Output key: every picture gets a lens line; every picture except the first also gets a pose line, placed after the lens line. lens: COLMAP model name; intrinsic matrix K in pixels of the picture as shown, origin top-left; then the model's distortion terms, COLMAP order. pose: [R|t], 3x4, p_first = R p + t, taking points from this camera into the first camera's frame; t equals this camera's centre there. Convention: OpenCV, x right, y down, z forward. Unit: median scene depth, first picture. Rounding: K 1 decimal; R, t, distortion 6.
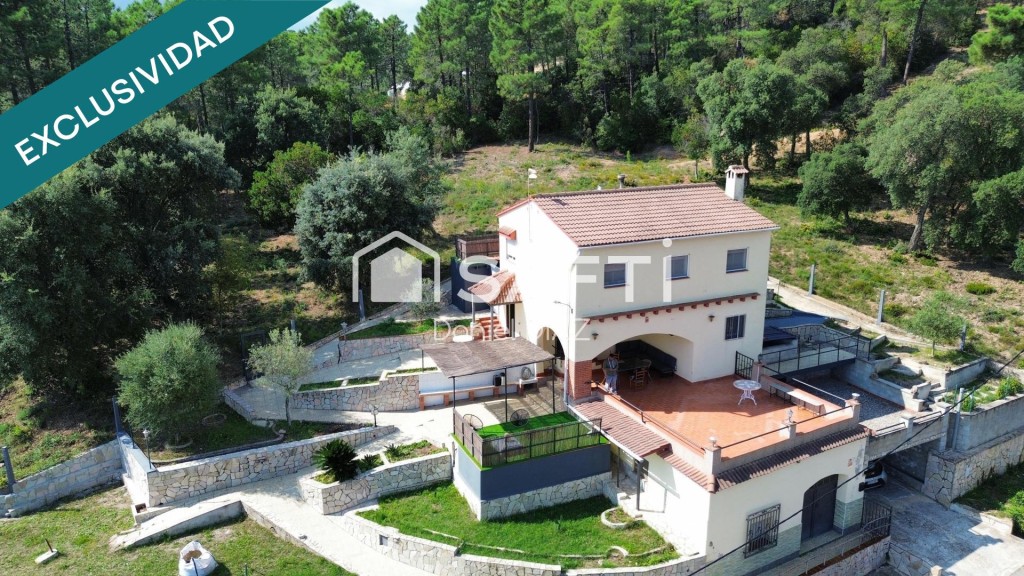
lens RADIAL K [[724.0, 0, 512.0], [0, 724.0, 288.0], [0, 0, 1]] dist [0.088267, -0.094389]
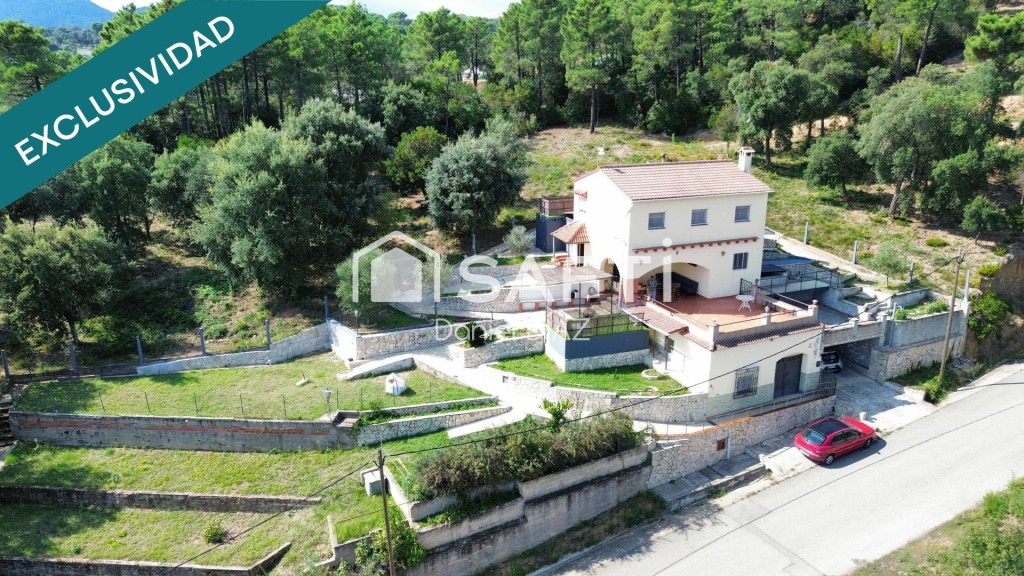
lens RADIAL K [[724.0, 0, 512.0], [0, 724.0, 288.0], [0, 0, 1]] dist [0.088267, -0.094389]
pose [[0.997772, 0.023026, -0.062620, -0.044374], [-0.021201, 0.999335, 0.029661, 0.065195], [0.063261, -0.028267, 0.997597, -0.404240]]
